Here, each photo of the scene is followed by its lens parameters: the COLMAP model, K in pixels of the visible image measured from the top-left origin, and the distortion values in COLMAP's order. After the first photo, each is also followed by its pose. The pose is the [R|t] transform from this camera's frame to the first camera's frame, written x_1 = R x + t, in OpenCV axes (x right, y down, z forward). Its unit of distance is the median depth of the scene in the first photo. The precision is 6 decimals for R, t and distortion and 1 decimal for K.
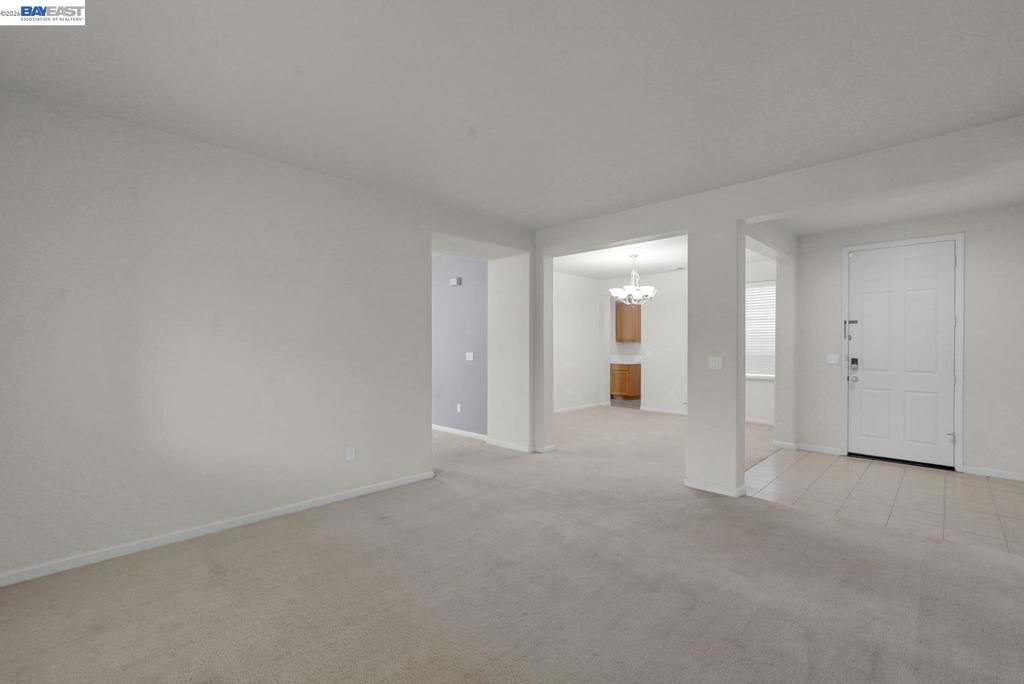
lens RADIAL K [[447.6, 0, 514.0], [0, 447.6, 346.8], [0, 0, 1]] dist [-0.006140, 0.000178]
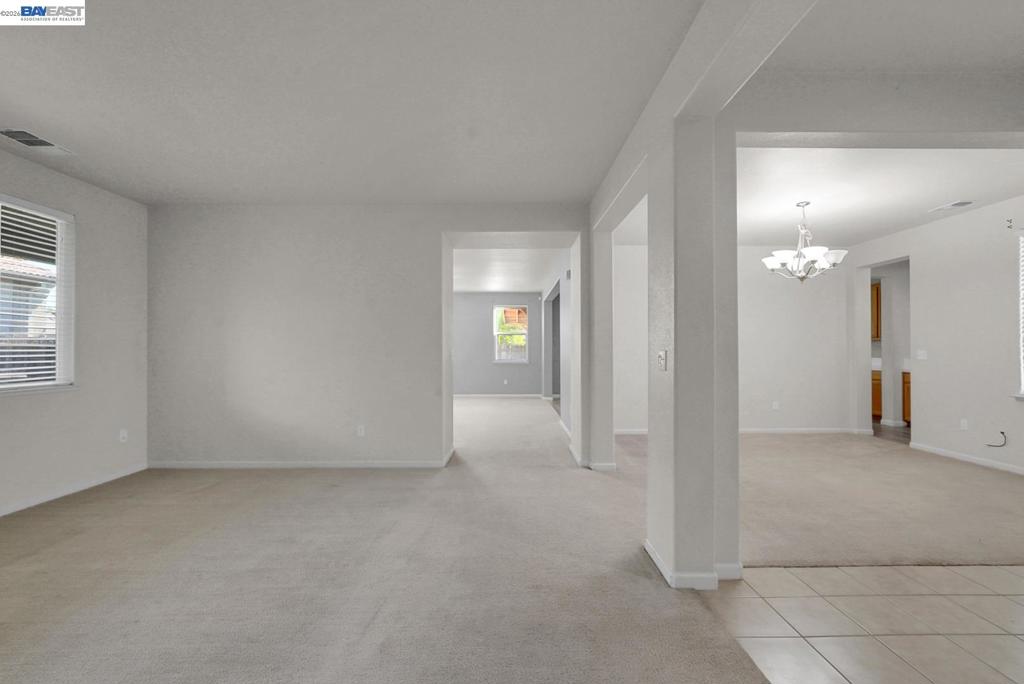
lens RADIAL K [[447.6, 0, 514.0], [0, 447.6, 346.8], [0, 0, 1]] dist [-0.006140, 0.000178]
pose [[0.707511, -0.005505, -0.706681, 0.293901], [-0.002777, 0.999940, -0.010570, 0.010258], [0.706697, 0.009441, 0.707453, 0.166451]]
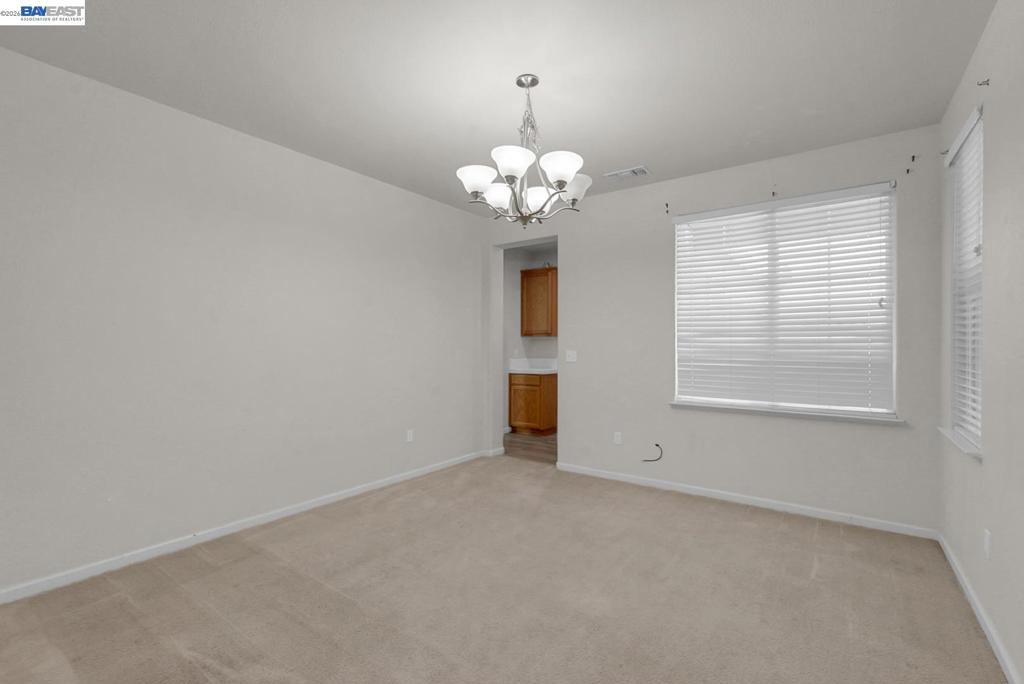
lens RADIAL K [[450.5, 0, 512.0], [0, 450.5, 342.0], [0, 0, 1]] dist [0.001290, 0.000265]
pose [[0.988668, 0.000746, 0.150117, 0.139865], [0.001095, 0.999925, -0.012177, 0.004221], [-0.150115, 0.012203, 0.988593, 0.450077]]
